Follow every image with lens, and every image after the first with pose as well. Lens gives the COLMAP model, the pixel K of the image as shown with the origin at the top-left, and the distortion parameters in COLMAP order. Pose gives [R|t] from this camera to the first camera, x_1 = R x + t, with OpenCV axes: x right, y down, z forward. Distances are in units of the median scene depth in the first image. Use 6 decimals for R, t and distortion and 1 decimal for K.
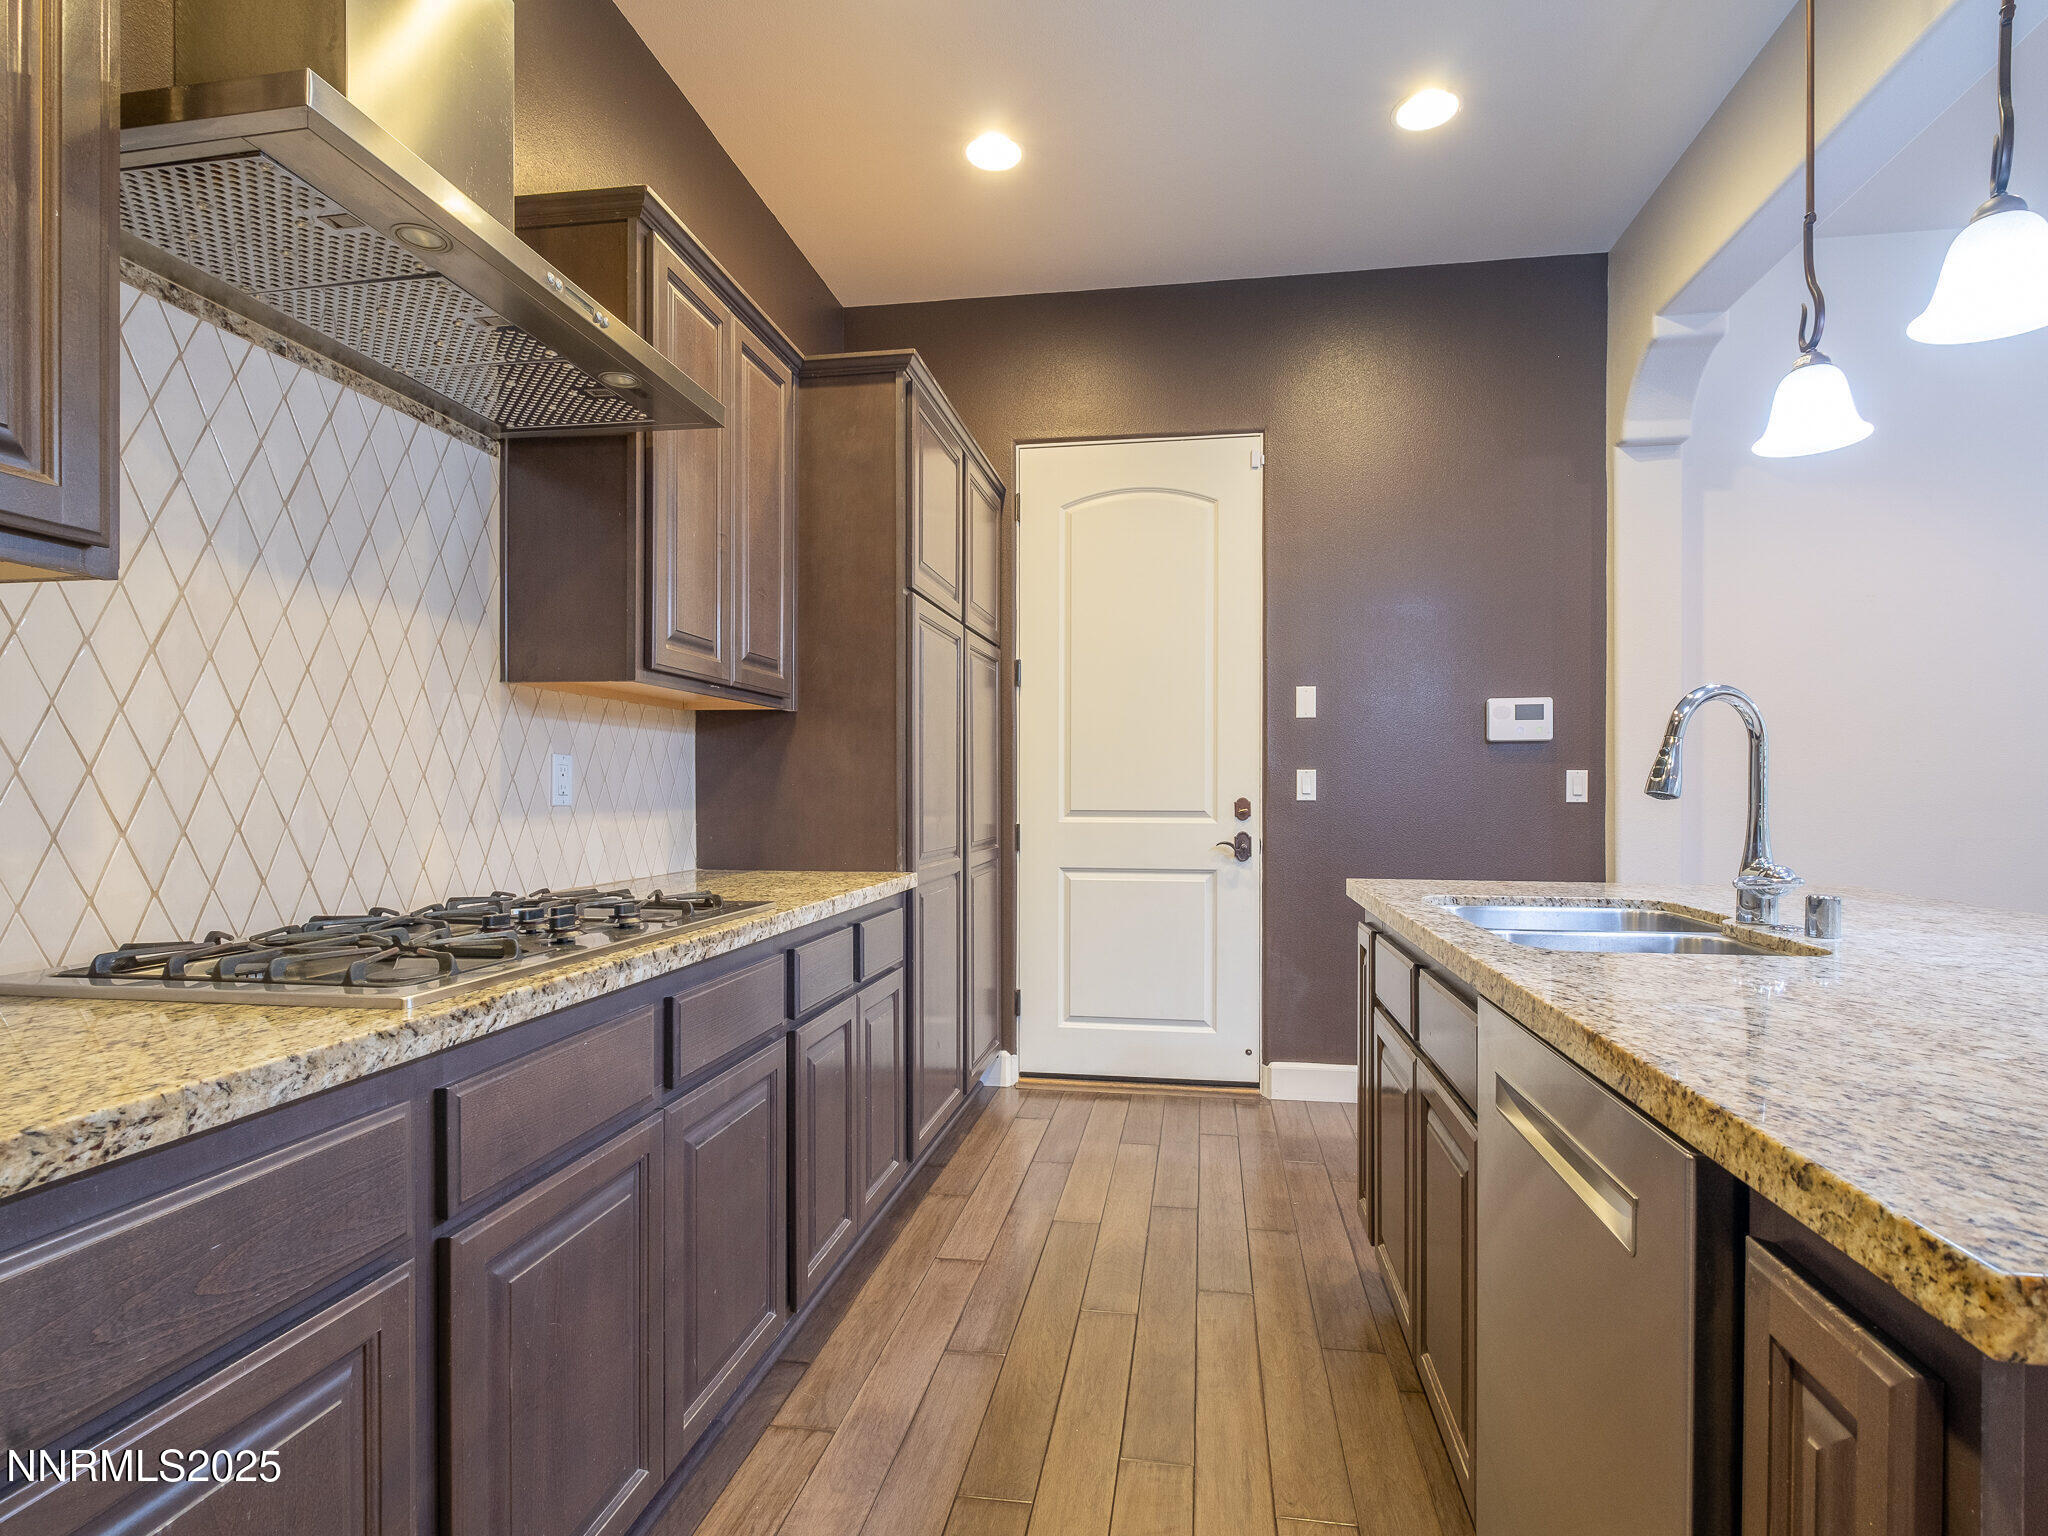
lens RADIAL K [[1001.2, 0, 1042.6], [0, 1001.2, 784.2], [0, 0, 1]] dist [0.009701, -0.006357]
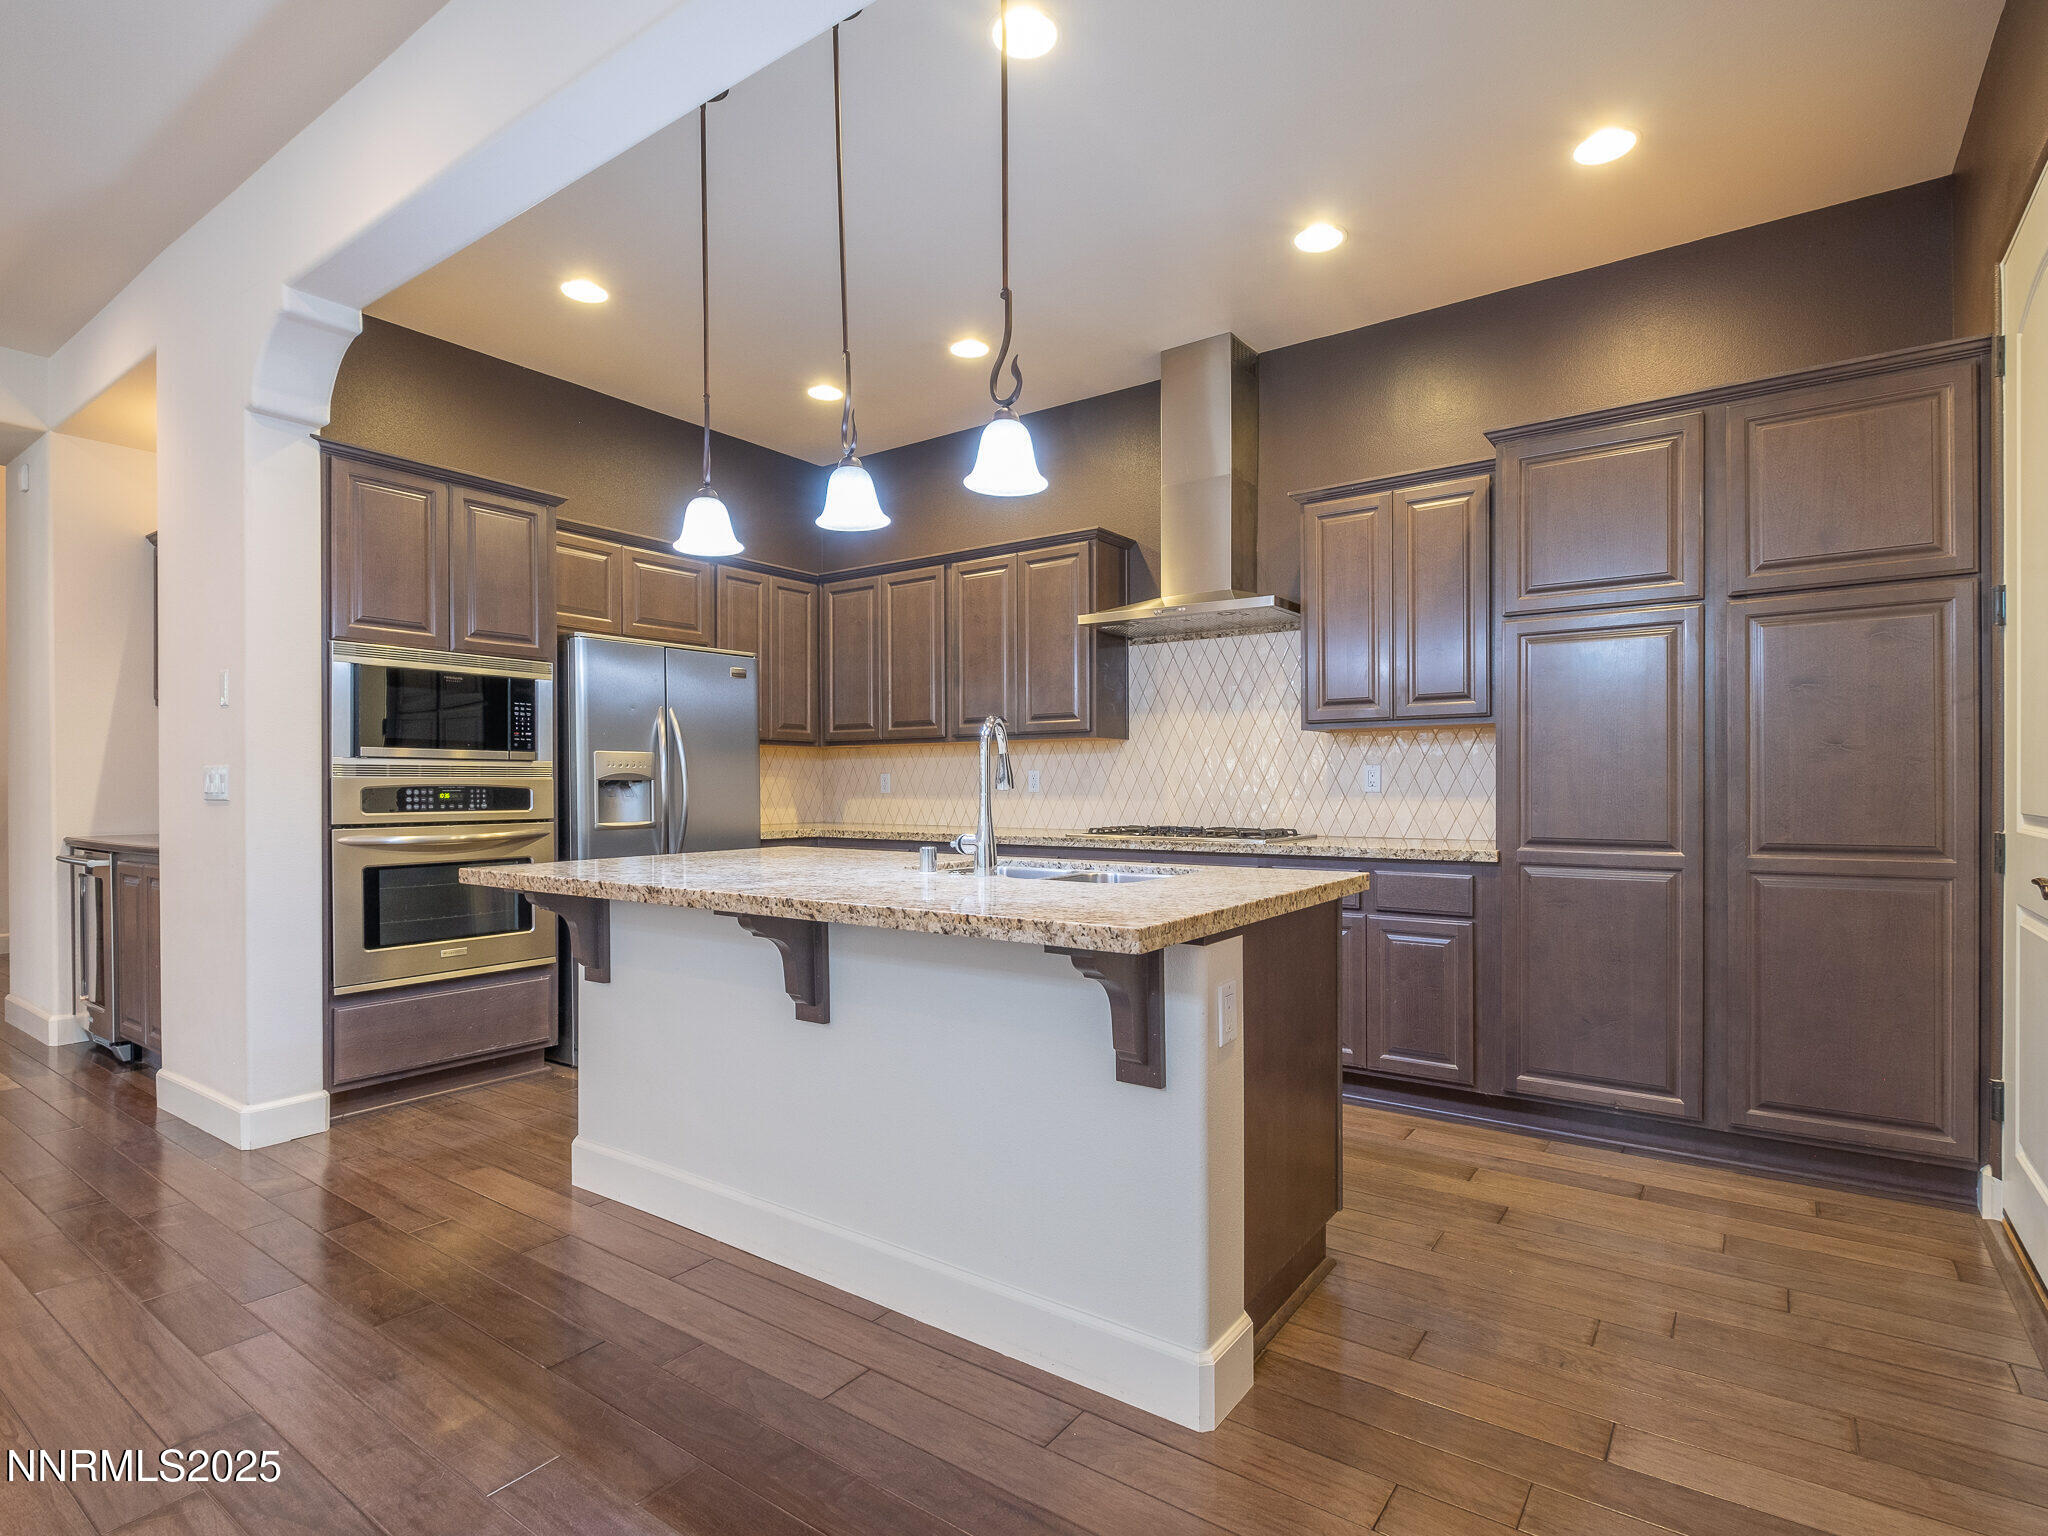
lens RADIAL K [[1024.1, 0, 1034.8], [0, 1024.1, 788.1], [0, 0, 1]] dist [0.008761, -0.005238]
pose [[-0.439150, 0.004110, -0.898404, 1.013608], [0.007122, 0.999974, 0.001093, 0.003903], [0.898386, -0.005919, -0.439168, 0.850493]]
